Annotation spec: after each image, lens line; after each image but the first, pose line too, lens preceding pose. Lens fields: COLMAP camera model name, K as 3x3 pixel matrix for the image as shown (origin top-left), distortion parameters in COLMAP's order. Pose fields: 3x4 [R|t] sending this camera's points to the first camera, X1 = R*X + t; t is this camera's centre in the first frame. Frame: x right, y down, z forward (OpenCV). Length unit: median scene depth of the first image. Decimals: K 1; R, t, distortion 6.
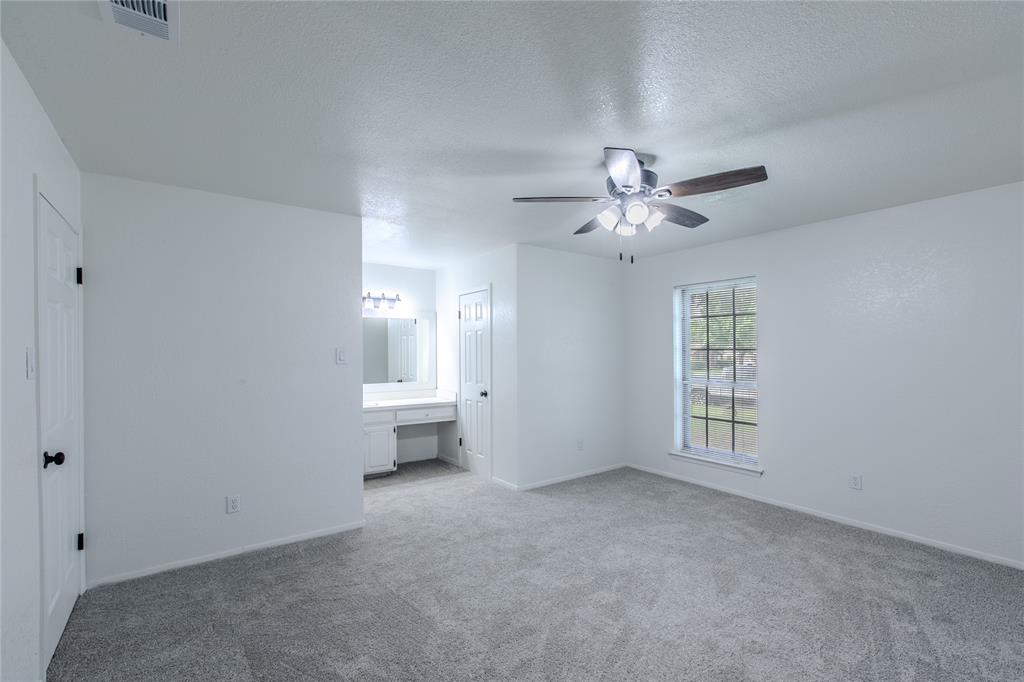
lens RADIAL K [[456.6, 0, 511.5], [0, 456.6, 347.8], [0, 0, 1]] dist [0.001056, 0.000040]
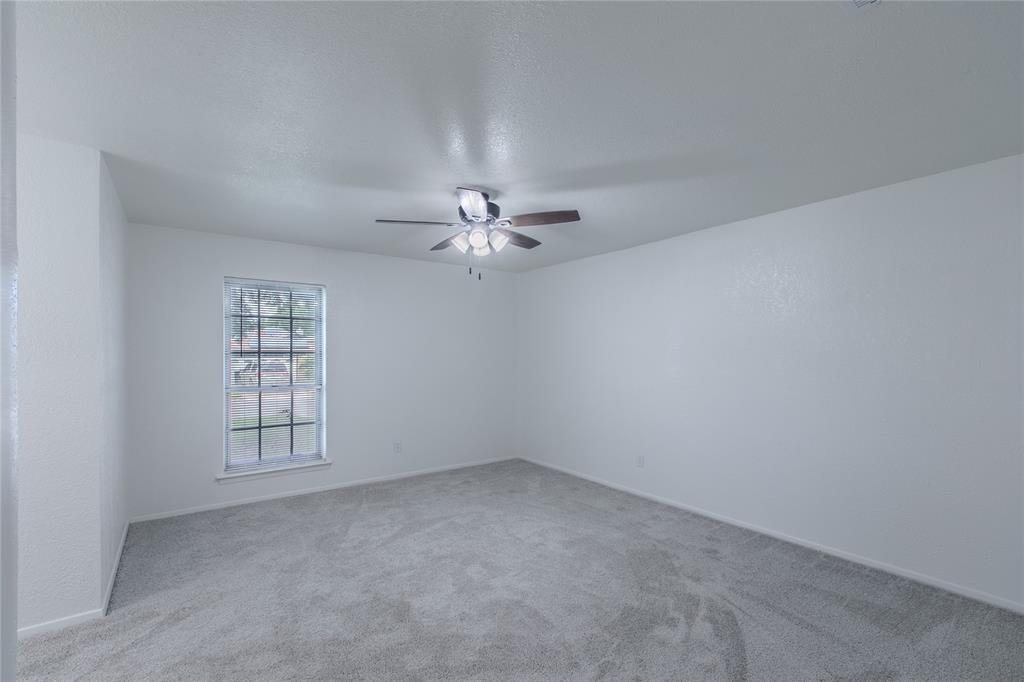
lens RADIAL K [[456.6, 0, 511.2], [0, 456.6, 345.8], [0, 0, 1]] dist [0.001056, 0.000040]
pose [[-0.004444, 0.018504, 0.999819, -0.592058], [-0.005676, 0.999812, -0.018530, 0.006689], [-0.999974, -0.005757, -0.004338, 0.592808]]
